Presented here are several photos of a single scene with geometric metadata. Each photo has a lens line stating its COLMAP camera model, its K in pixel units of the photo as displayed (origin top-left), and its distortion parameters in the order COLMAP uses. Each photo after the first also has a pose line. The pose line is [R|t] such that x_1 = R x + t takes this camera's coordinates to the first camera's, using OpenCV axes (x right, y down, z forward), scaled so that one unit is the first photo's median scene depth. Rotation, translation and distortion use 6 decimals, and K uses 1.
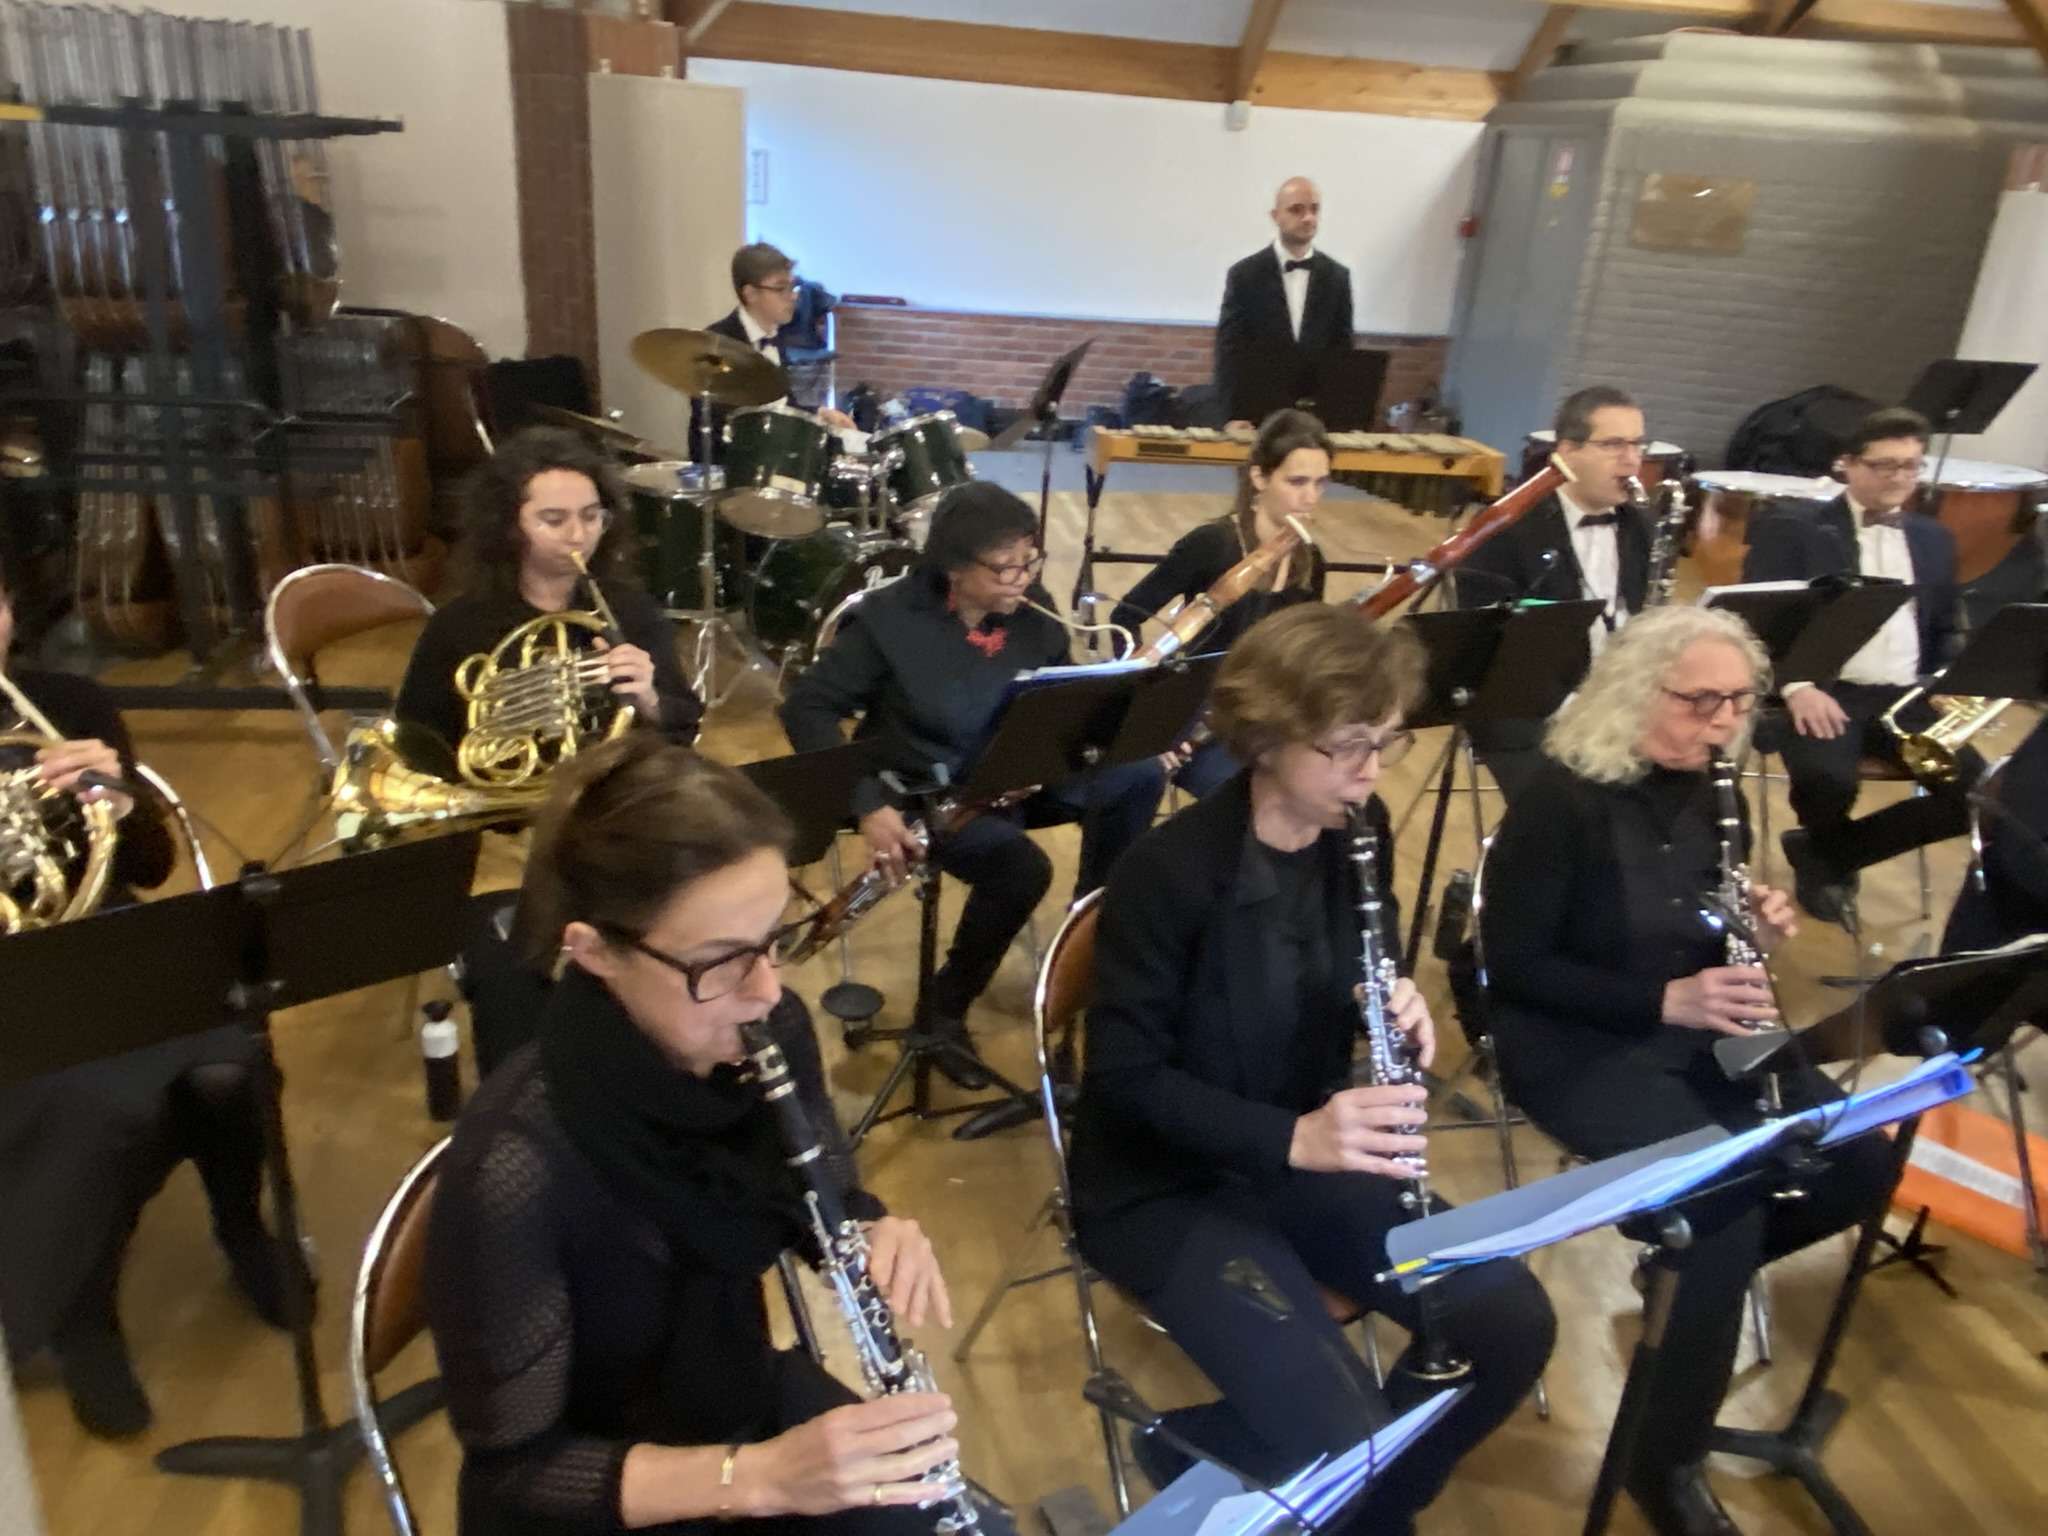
lens RADIAL K [[1483.2, 0, 1040.9], [0, 1483.2, 763.0], [0, 0, 1]] dist [0.072456, -0.087795]
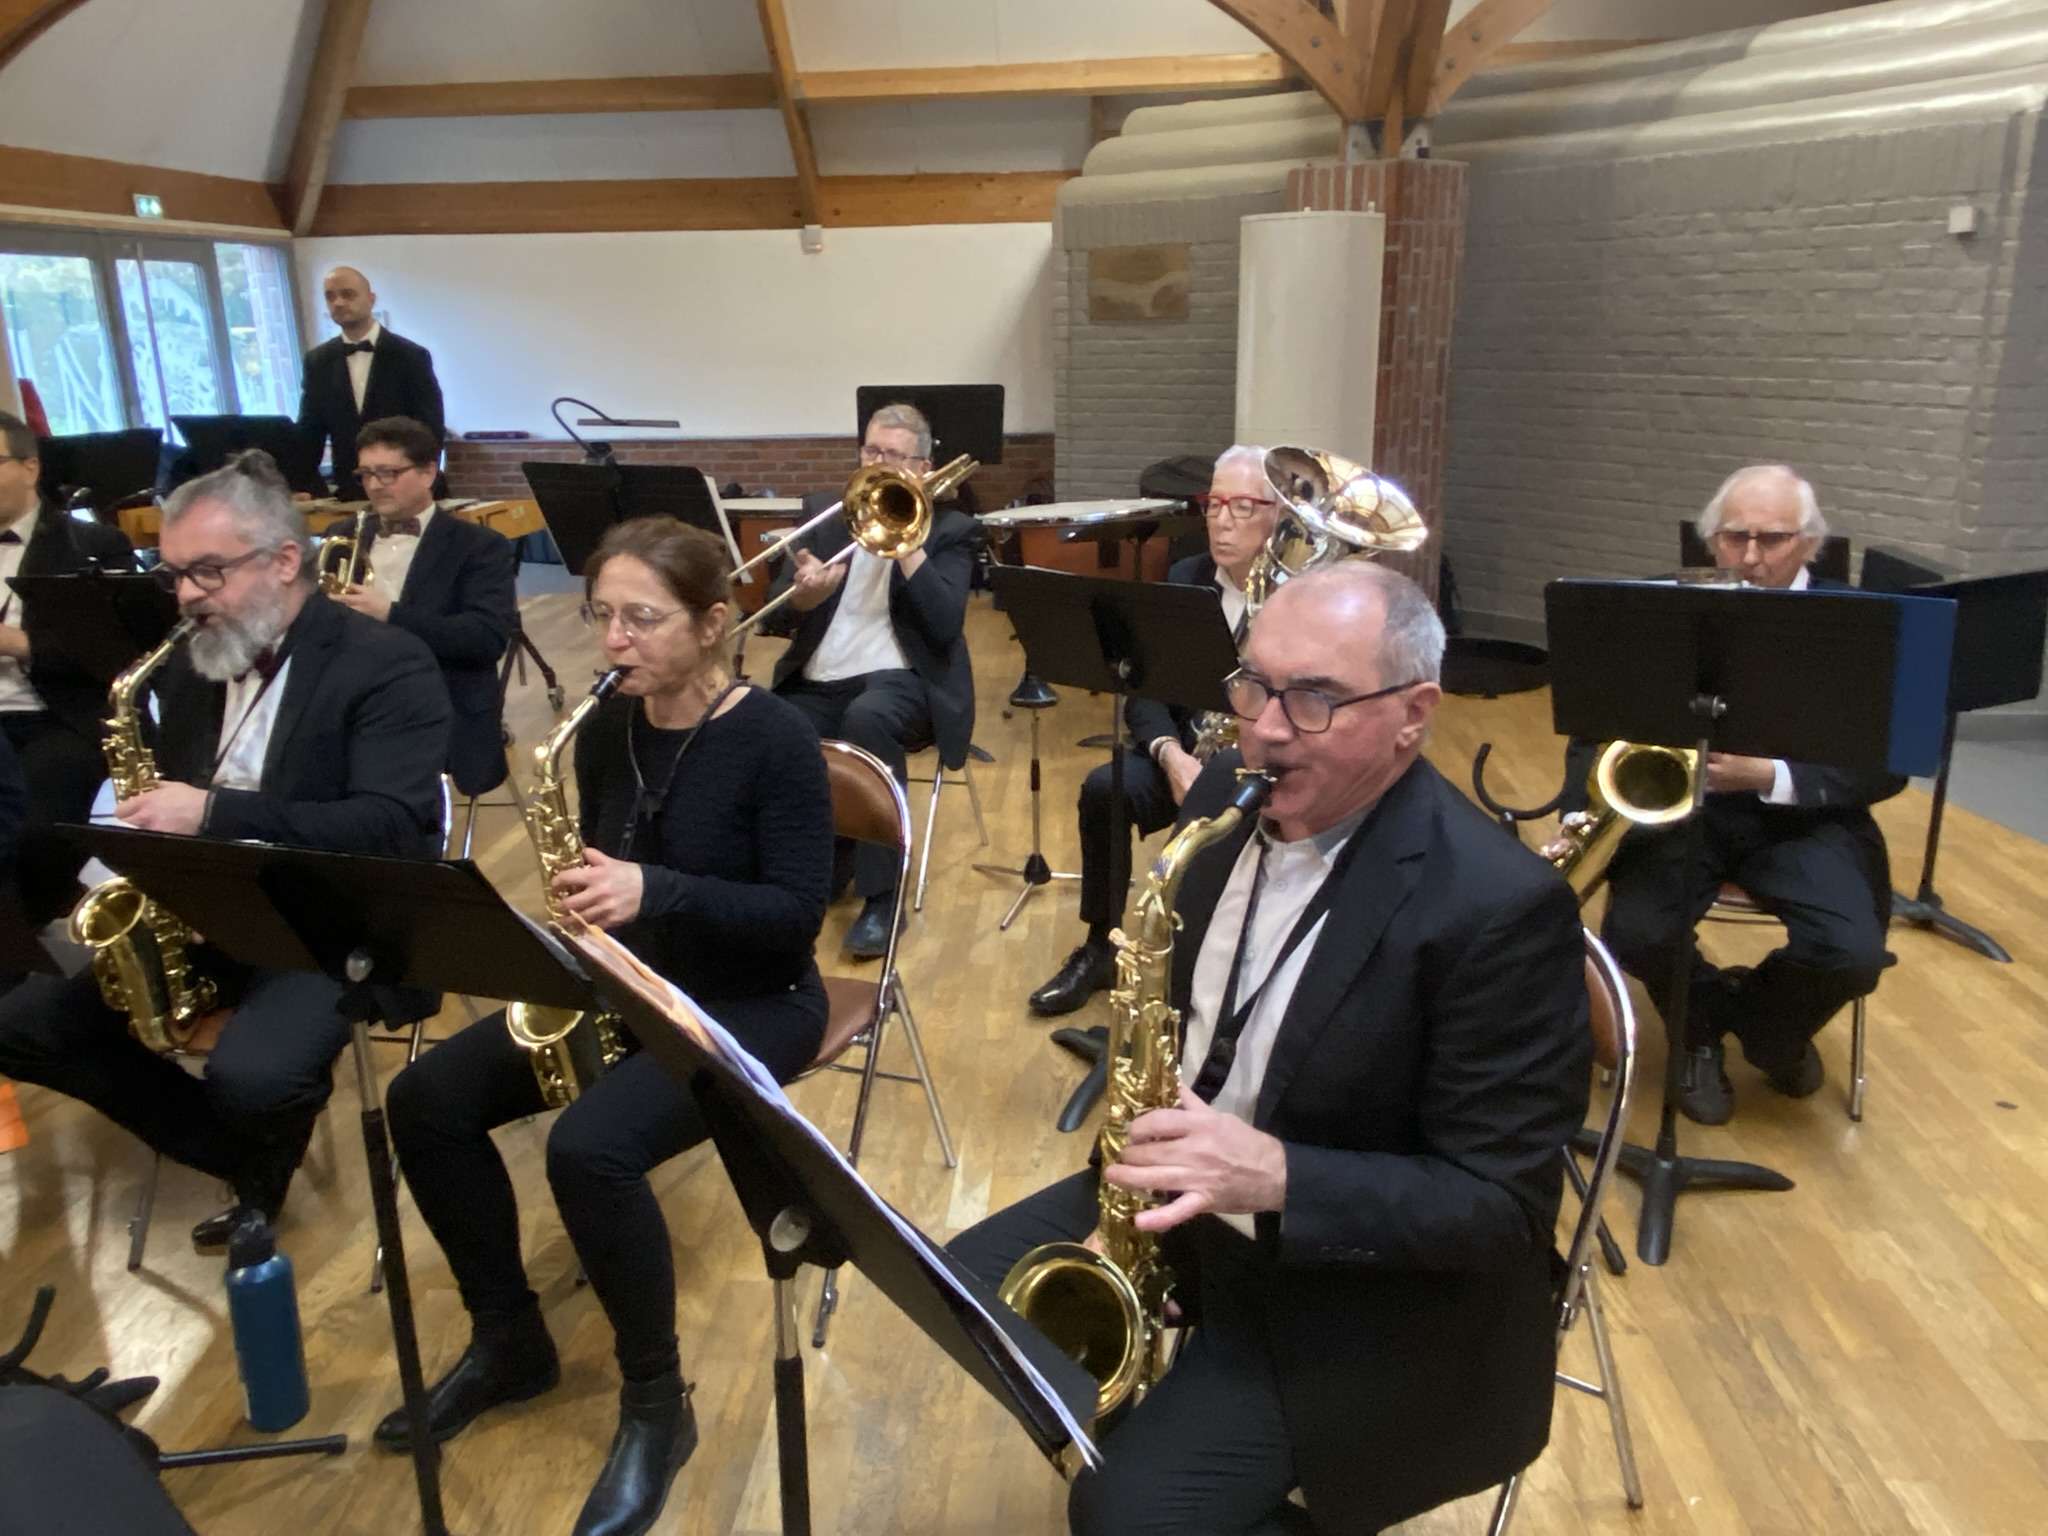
lens RADIAL K [[1474.4, 0, 1020.0], [0, 1474.4, 762.7], [0, 0, 1]] dist [0.068526, -0.086406]
pose [[0.975456, -0.028205, -0.218380, 0.887381], [0.004898, 0.994296, -0.106541, 0.071567], [0.220140, 0.102856, 0.970031, 0.130592]]
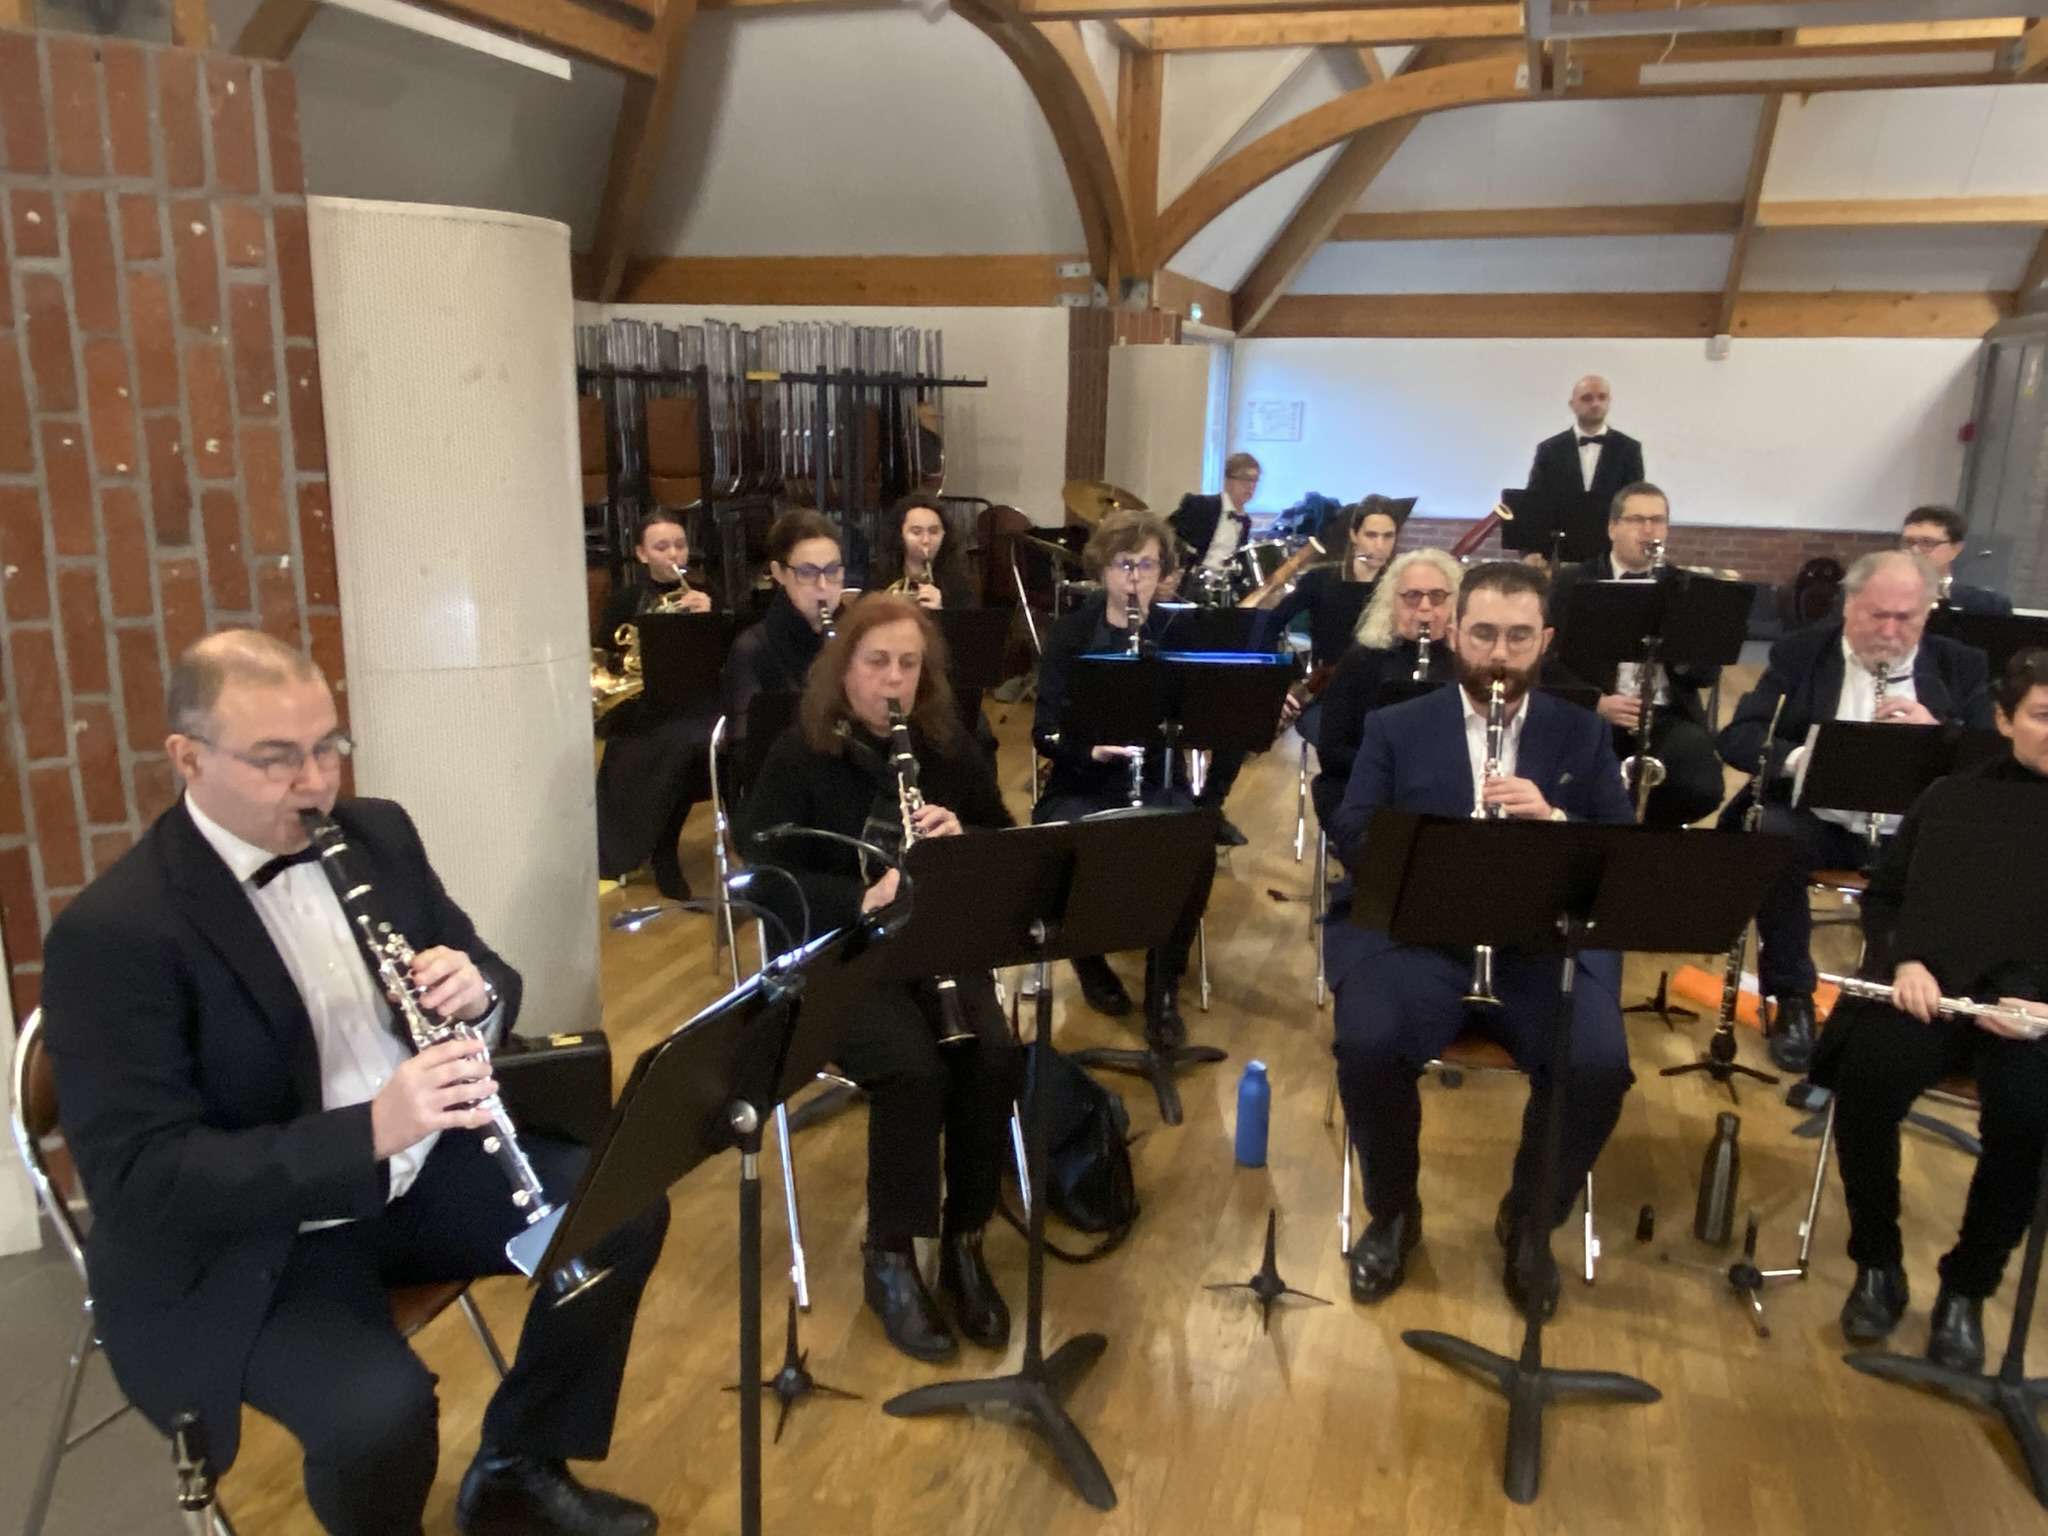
lens RADIAL K [[1474.4, 0, 1020.0], [0, 1474.4, 762.7], [0, 0, 1]] dist [0.068526, -0.086406]
pose [[0.889899, 0.054513, -0.452889, 0.347195], [-0.132045, 0.981112, -0.141365, 0.196304], [0.436628, 0.185602, 0.880288, -0.309531]]
